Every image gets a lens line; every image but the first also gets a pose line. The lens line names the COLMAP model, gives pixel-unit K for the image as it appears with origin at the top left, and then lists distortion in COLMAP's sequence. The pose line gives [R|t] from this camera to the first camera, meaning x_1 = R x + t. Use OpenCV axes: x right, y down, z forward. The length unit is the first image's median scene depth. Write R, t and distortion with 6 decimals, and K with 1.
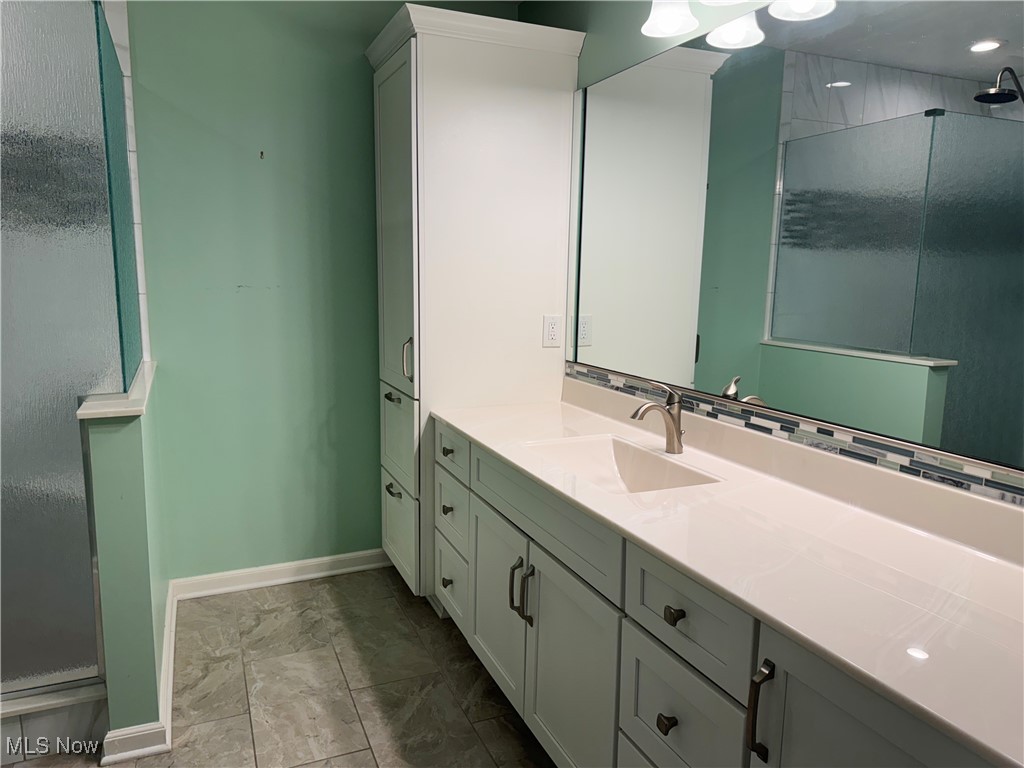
lens RADIAL K [[712.9, 0, 505.2], [0, 712.9, 387.1], [0, 0, 1]] dist [0.058440, -0.066496]
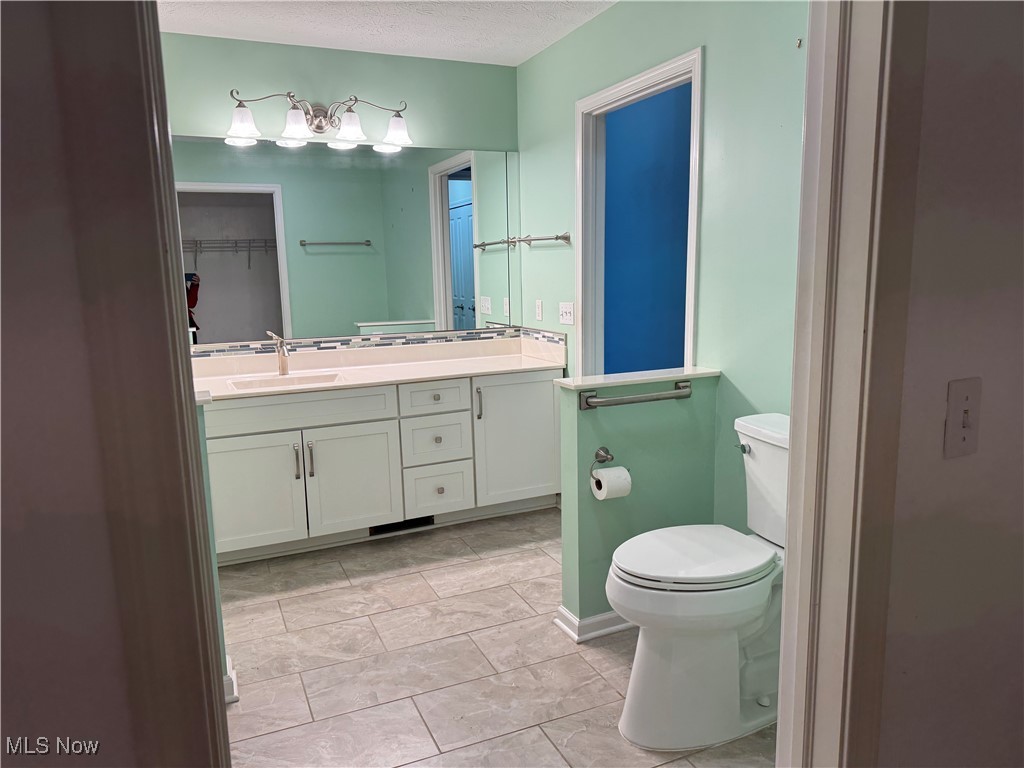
lens RADIAL K [[712.9, 0, 520.0], [0, 712.9, 380.7], [0, 0, 1]] dist [0.058440, -0.066496]
pose [[-0.023809, -0.169481, 0.985246, -1.453029], [0.174673, 0.969660, 0.171021, -0.091144], [-0.984339, 0.176168, 0.006517, 0.394263]]
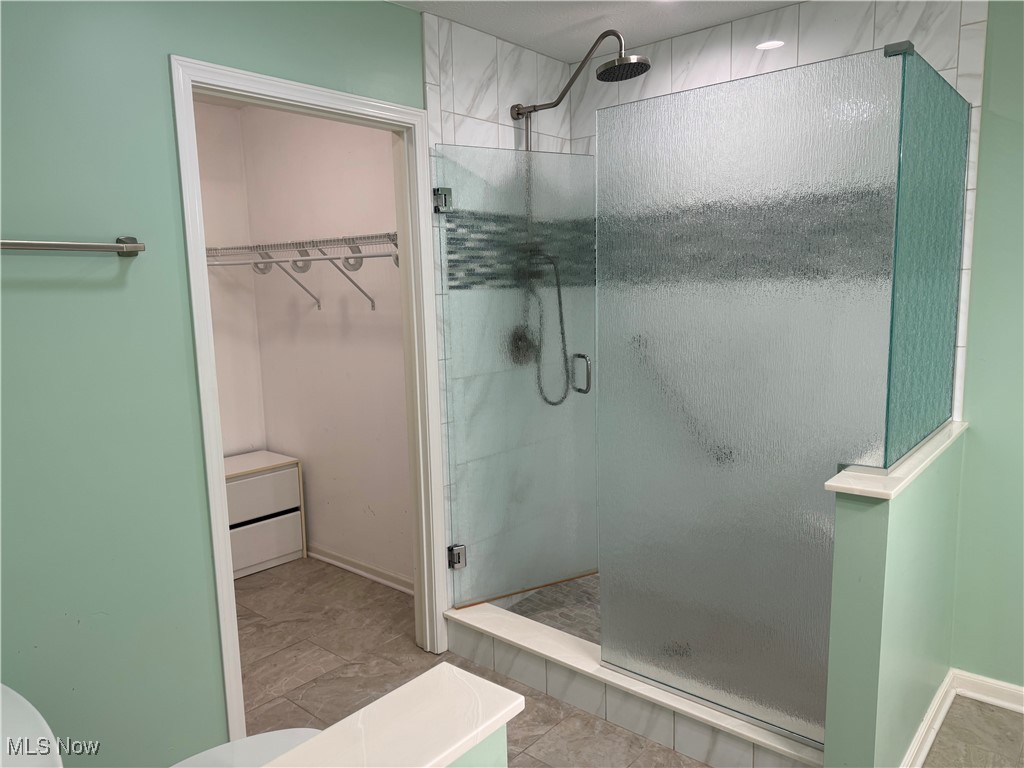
lens RADIAL K [[712.9, 0, 516.7], [0, 712.9, 383.0], [0, 0, 1]] dist [0.058440, -0.066496]
pose [[0.434400, 0.104789, -0.894604, 0.079654], [-0.116827, 0.991375, 0.059396, -0.095648], [0.893111, 0.078712, 0.442895, 0.150537]]
